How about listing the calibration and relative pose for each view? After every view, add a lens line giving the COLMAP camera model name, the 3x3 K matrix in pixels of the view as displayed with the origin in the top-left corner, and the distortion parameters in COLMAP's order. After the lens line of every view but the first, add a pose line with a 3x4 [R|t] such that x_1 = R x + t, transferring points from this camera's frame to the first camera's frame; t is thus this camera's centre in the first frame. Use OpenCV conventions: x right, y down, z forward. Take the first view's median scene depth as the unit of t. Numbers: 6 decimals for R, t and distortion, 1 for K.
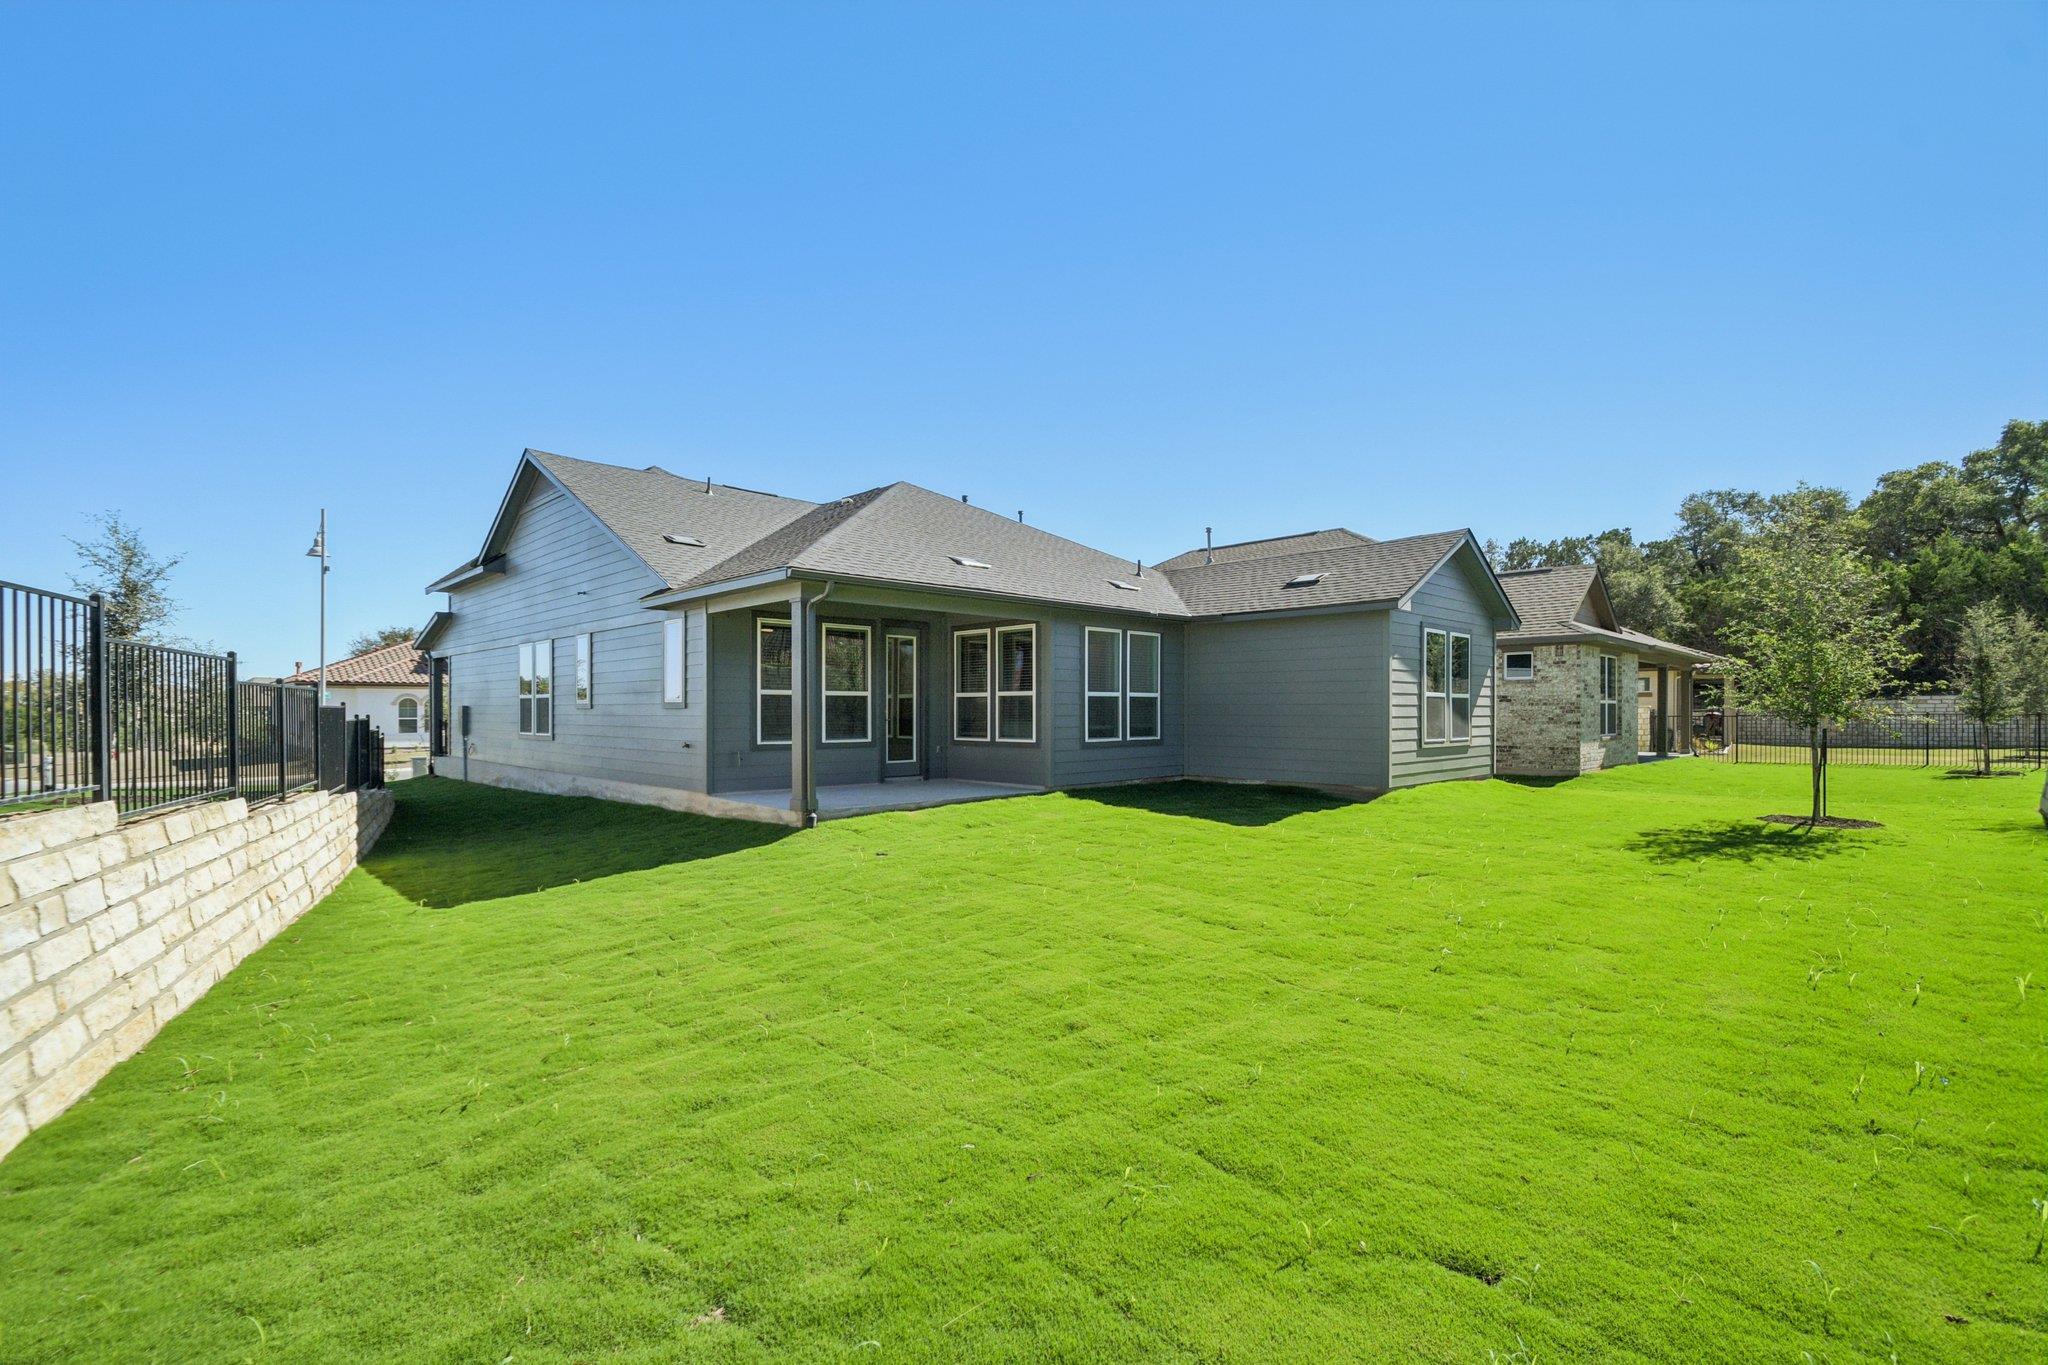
lens RADIAL K [[900.5, 0, 1017.8], [0, 900.5, 714.1], [0, 0, 1]] dist [-0.000128, 0.000066]
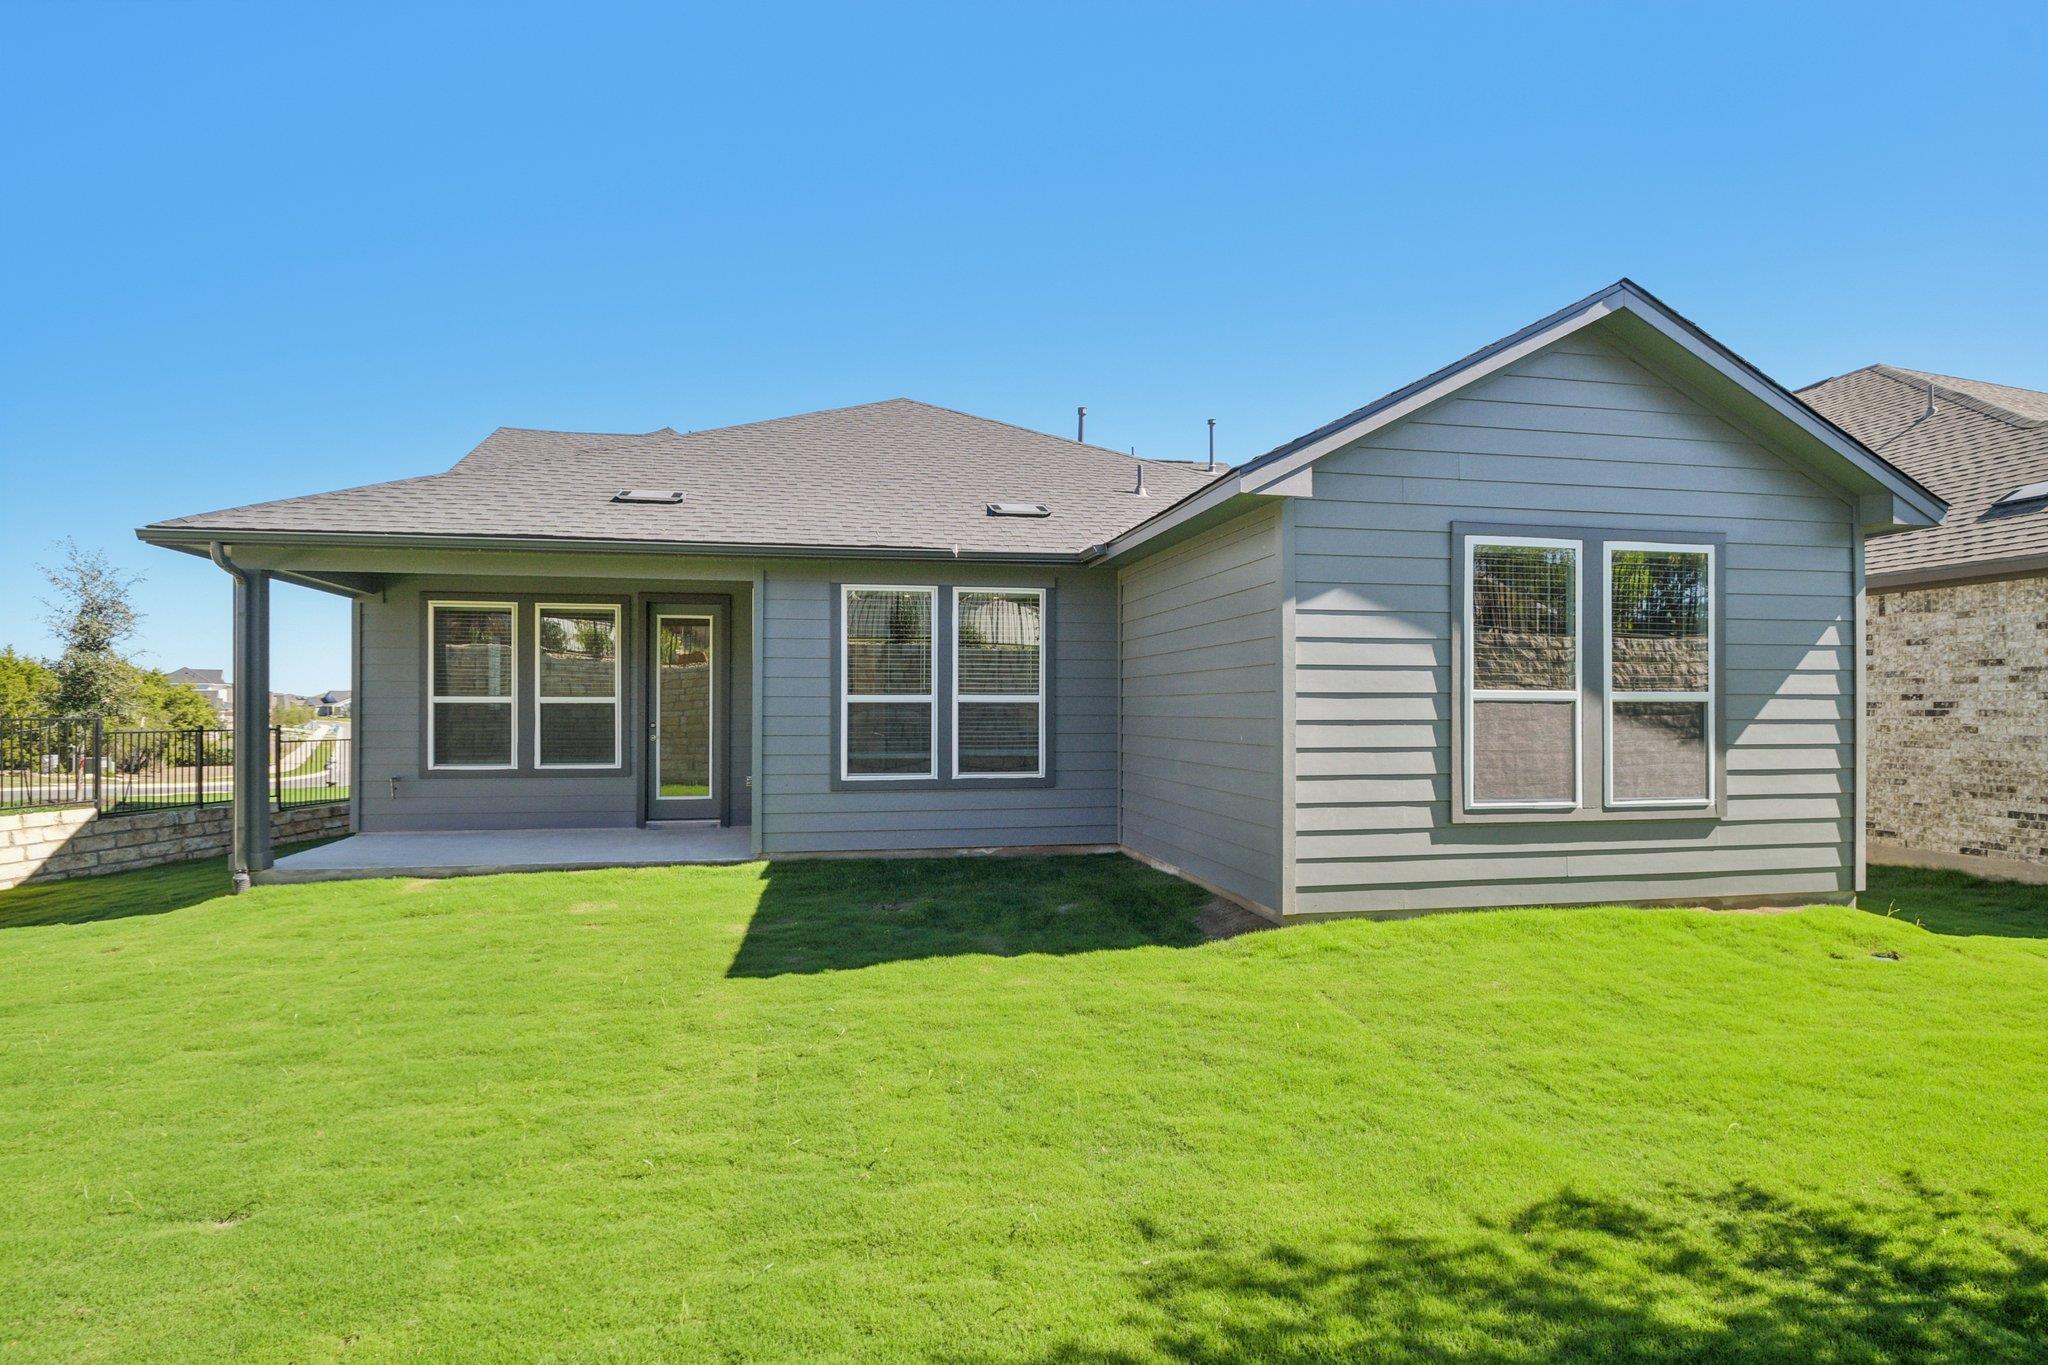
lens RADIAL K [[1051.4, 0, 1024.9], [0, 1051.4, 694.0], [0, 0, 1]] dist [0.002630, -0.015252]
pose [[0.837770, -0.008183, -0.545961, 0.551751], [-0.003469, 0.999788, -0.020307, -0.011710], [0.546012, 0.018906, 0.837564, 0.483856]]
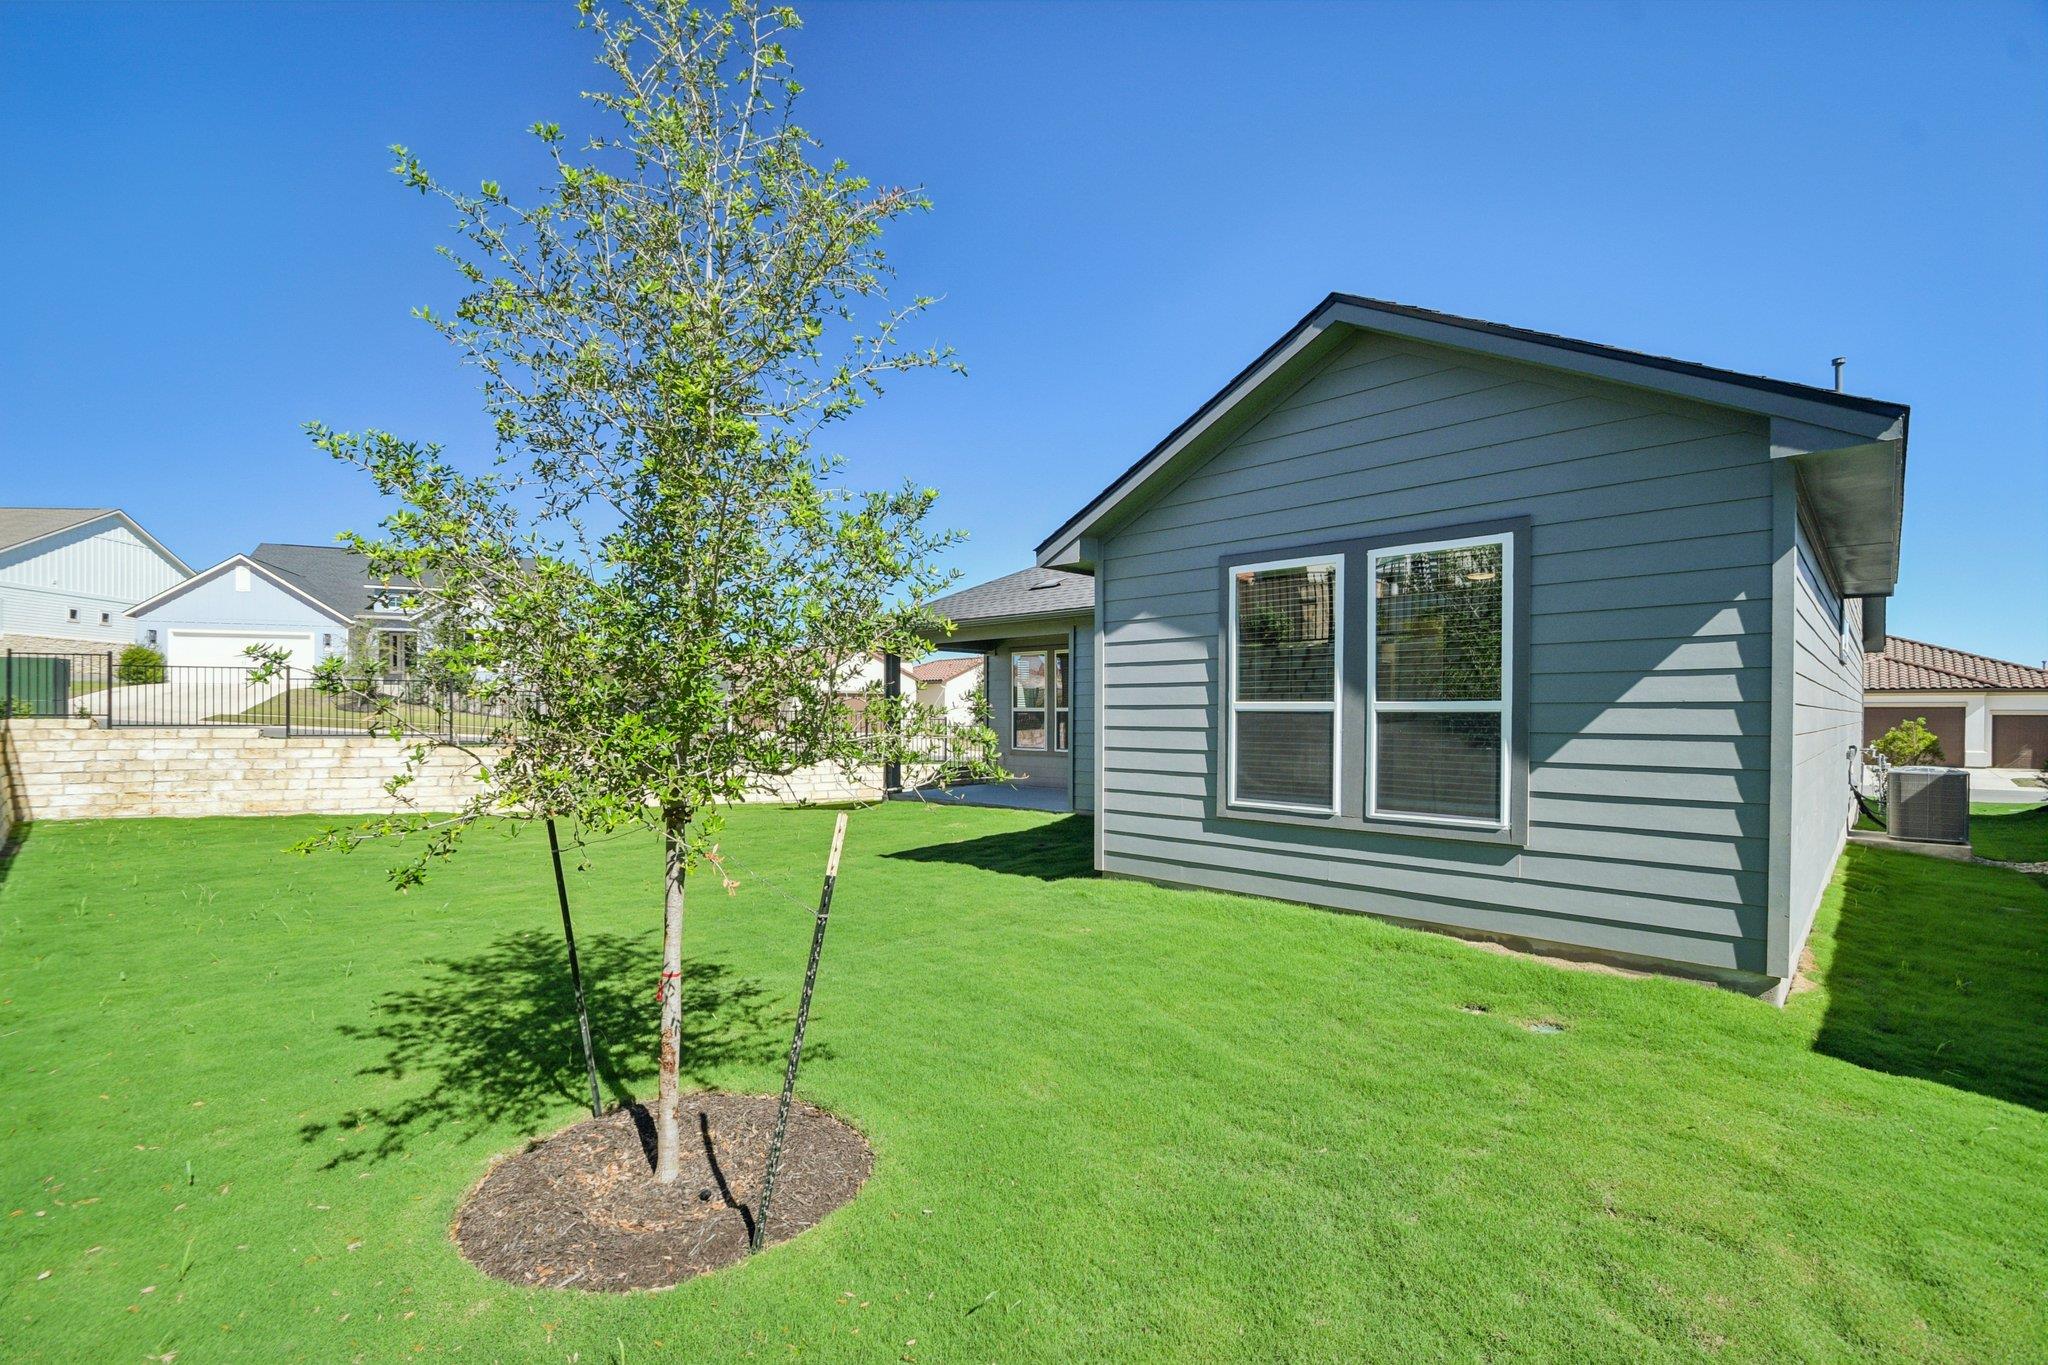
lens RADIAL K [[900.5, 0, 1017.8], [0, 900.5, 714.1], [0, 0, 1]] dist [-0.000128, 0.000066]
pose [[0.026454, 0.001524, -0.999649, 0.937591], [-0.008765, 0.999961, 0.001292, -0.017255], [0.999612, 0.008727, 0.026466, 0.882969]]
